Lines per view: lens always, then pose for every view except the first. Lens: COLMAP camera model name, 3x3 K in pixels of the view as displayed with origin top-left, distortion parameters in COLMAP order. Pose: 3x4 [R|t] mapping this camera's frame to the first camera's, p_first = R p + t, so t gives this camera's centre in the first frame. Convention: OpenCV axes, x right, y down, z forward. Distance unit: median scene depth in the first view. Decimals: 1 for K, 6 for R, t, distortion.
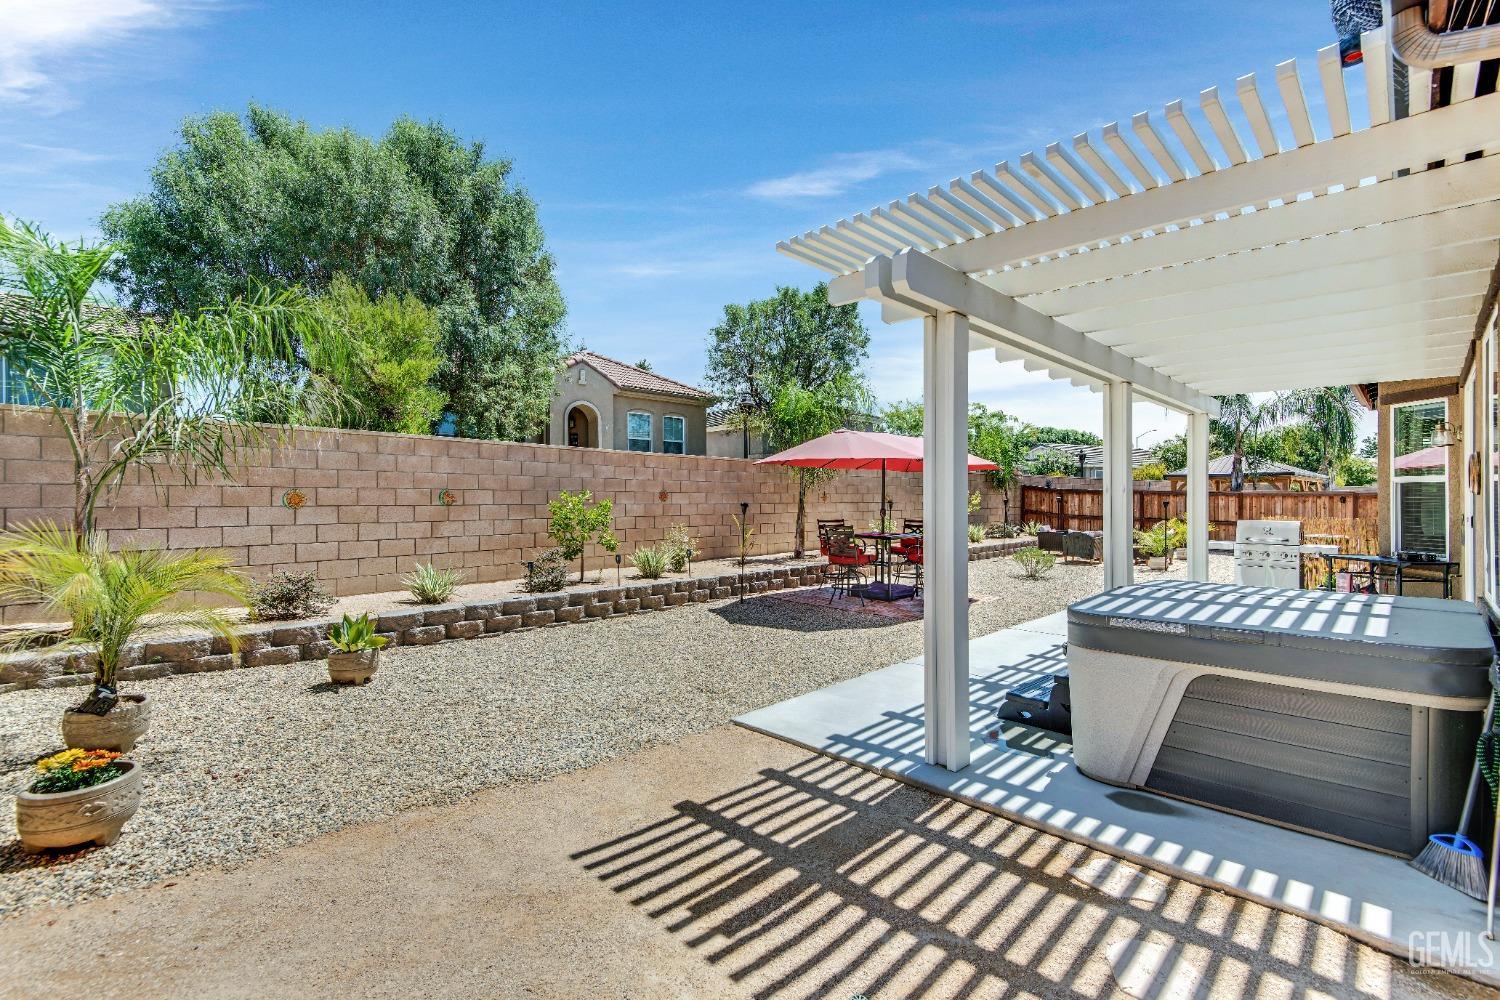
lens RADIAL K [[672.5, 0, 758.8], [0, 672.5, 497.2], [0, 0, 1]] dist [0.032323, -0.010377]
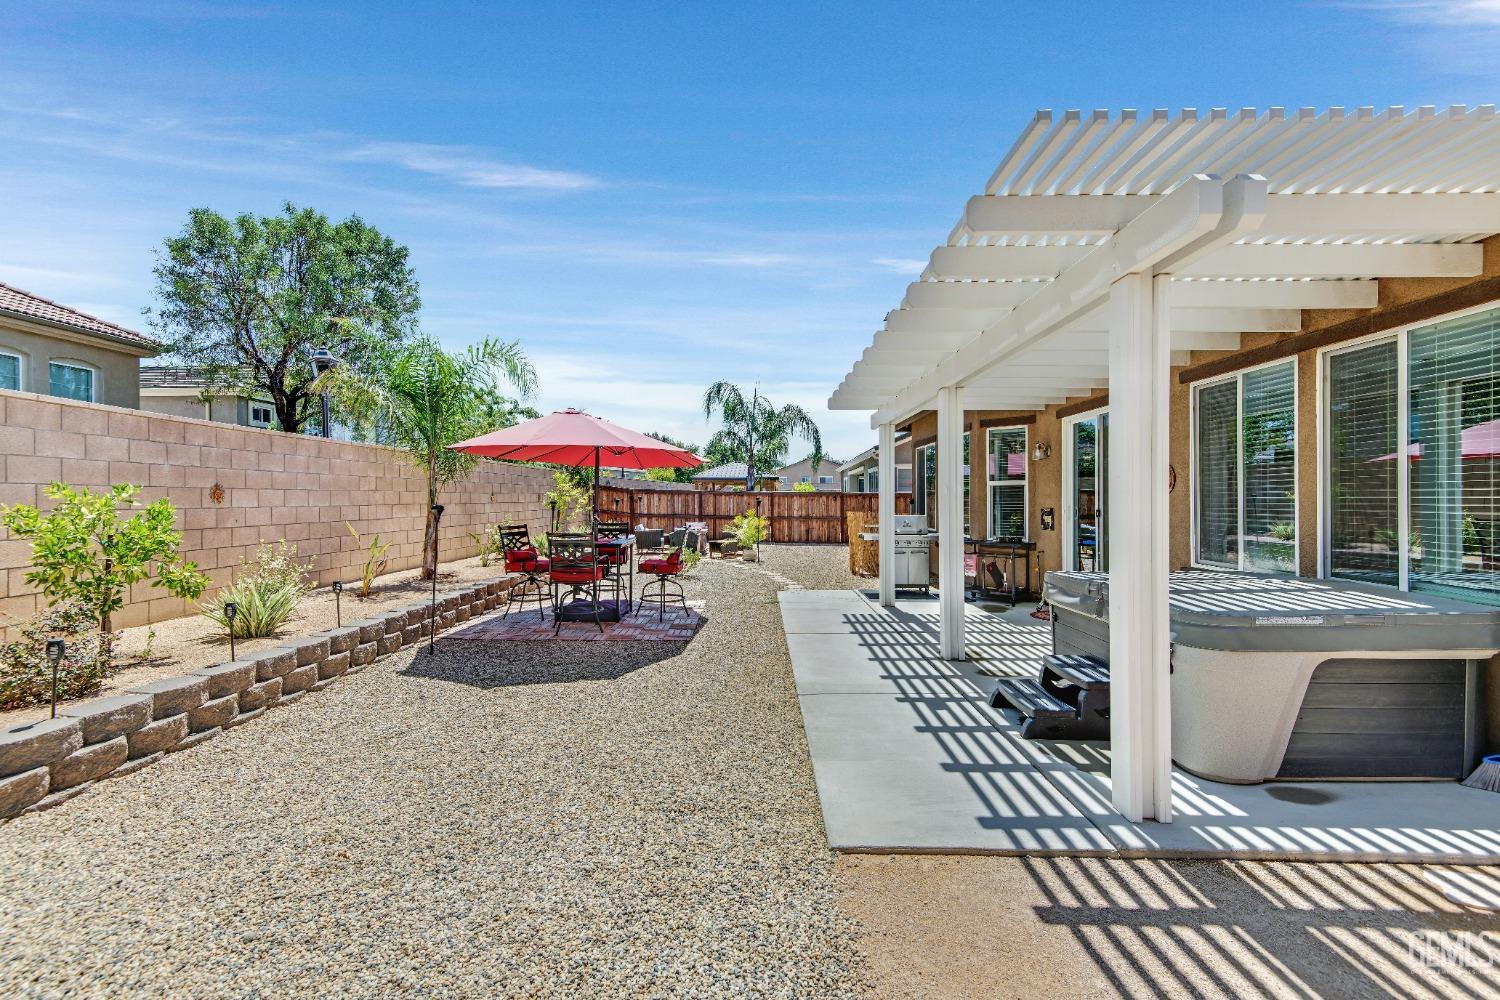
lens RADIAL K [[672.5, 0, 755.5], [0, 672.5, 498.6], [0, 0, 1]] dist [0.032323, -0.010377]
pose [[0.724674, -0.002060, 0.689089, -0.578718], [0.000120, 0.999996, 0.002863, 0.000670], [-0.689092, -0.001992, 0.724671, 0.643102]]
